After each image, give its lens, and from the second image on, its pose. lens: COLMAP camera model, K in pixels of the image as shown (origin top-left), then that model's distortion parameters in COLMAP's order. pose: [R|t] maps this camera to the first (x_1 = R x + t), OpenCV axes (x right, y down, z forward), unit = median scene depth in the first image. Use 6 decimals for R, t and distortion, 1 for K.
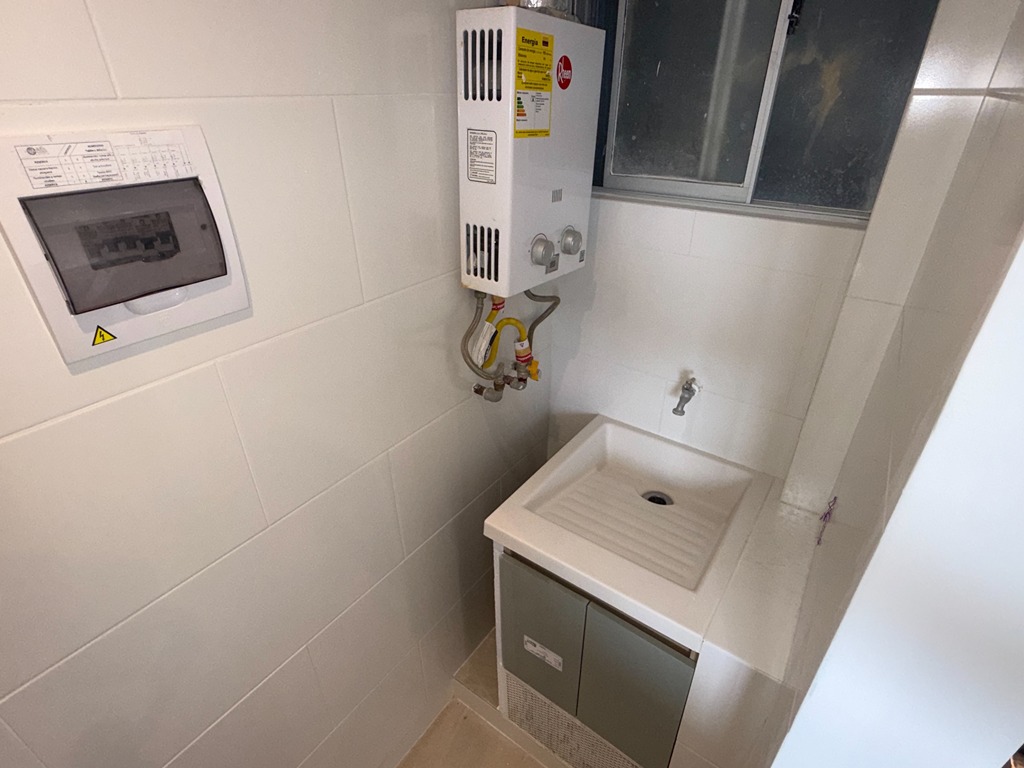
lens RADIAL K [[522.7, 0, 513.8], [0, 522.7, 387.6], [0, 0, 1]] dist [0.002882, 0.000314]
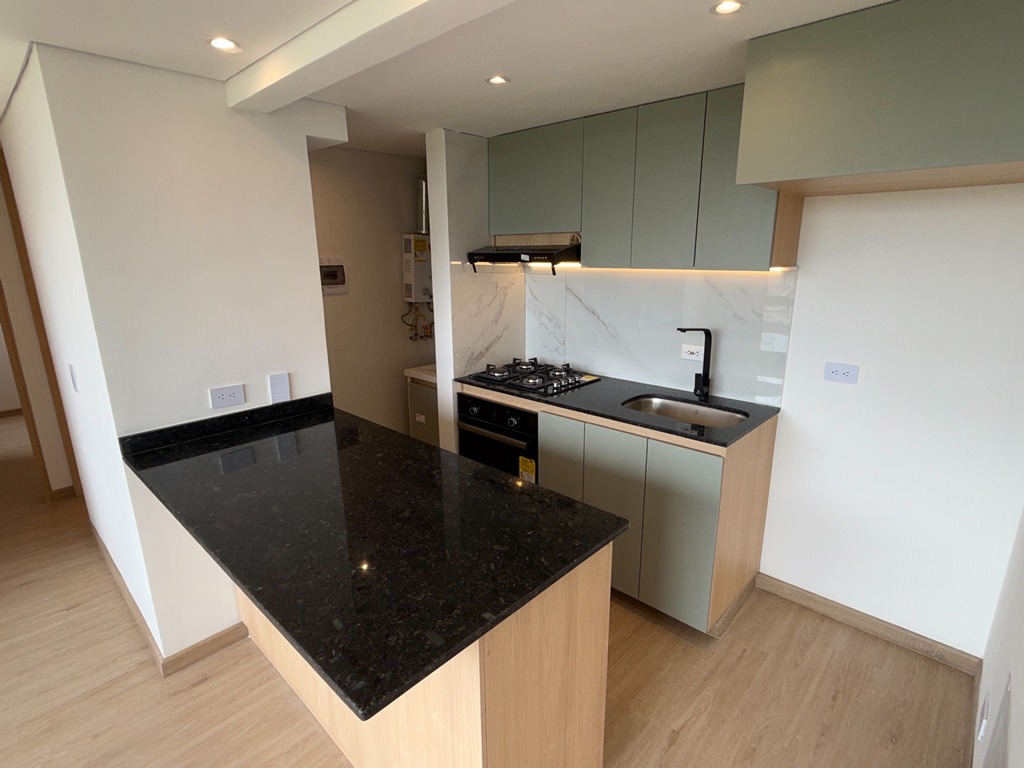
lens RADIAL K [[522.7, 0, 513.8], [0, 522.7, 387.6], [0, 0, 1]] dist [0.002882, 0.000314]
pose [[0.992505, 0.030150, -0.118429, 1.246073], [-0.059643, 0.965342, -0.254082, 1.418506], [0.106663, 0.259241, 0.959905, -2.501364]]
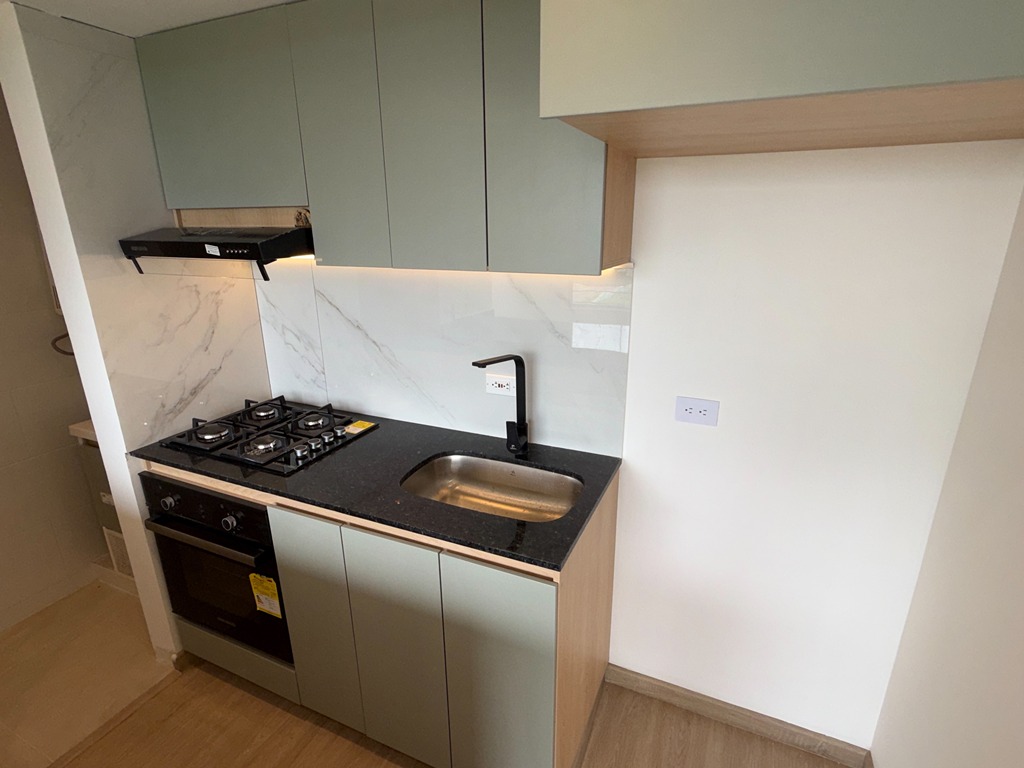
lens RADIAL K [[522.7, 0, 513.8], [0, 522.7, 387.6], [0, 0, 1]] dist [0.002882, 0.000314]
pose [[0.977605, -0.064135, 0.200440, 1.523645], [0.104346, 0.974834, -0.197004, 0.850223], [-0.182760, 0.213507, 0.959694, -1.604333]]
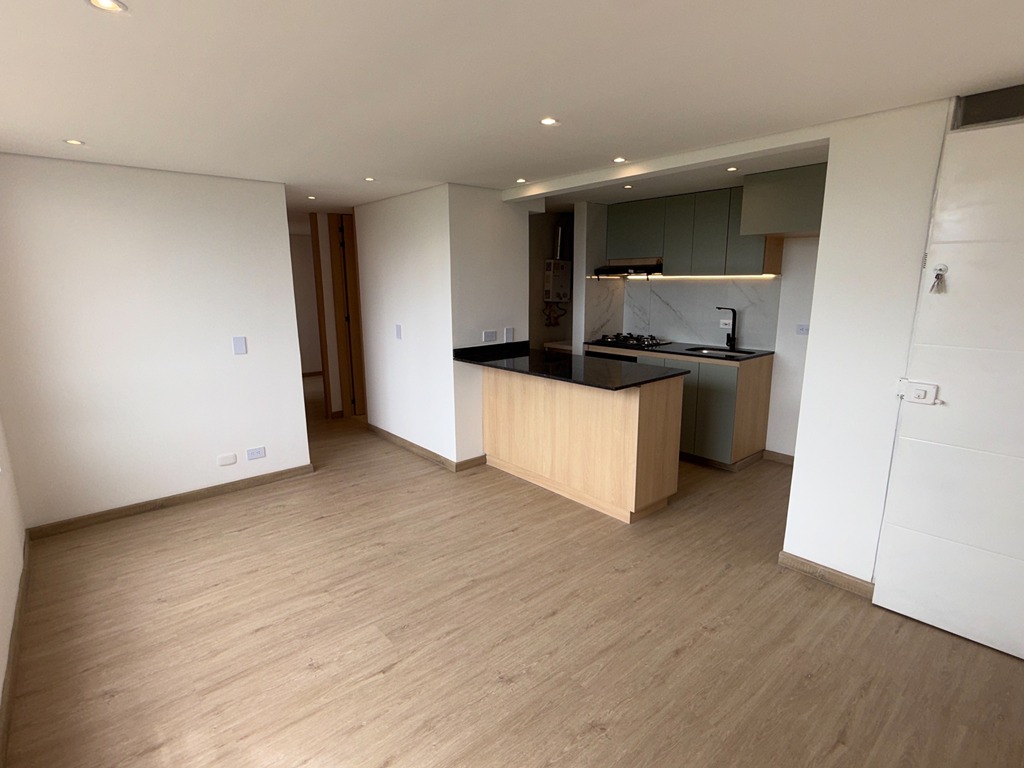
lens RADIAL K [[522.7, 0, 513.8], [0, 522.7, 387.6], [0, 0, 1]] dist [0.002882, 0.000314]
pose [[0.975371, 0.045464, -0.215836, 0.980492], [-0.109406, 0.949391, -0.294427, 2.769871], [0.191527, 0.310789, 0.930982, -4.657808]]
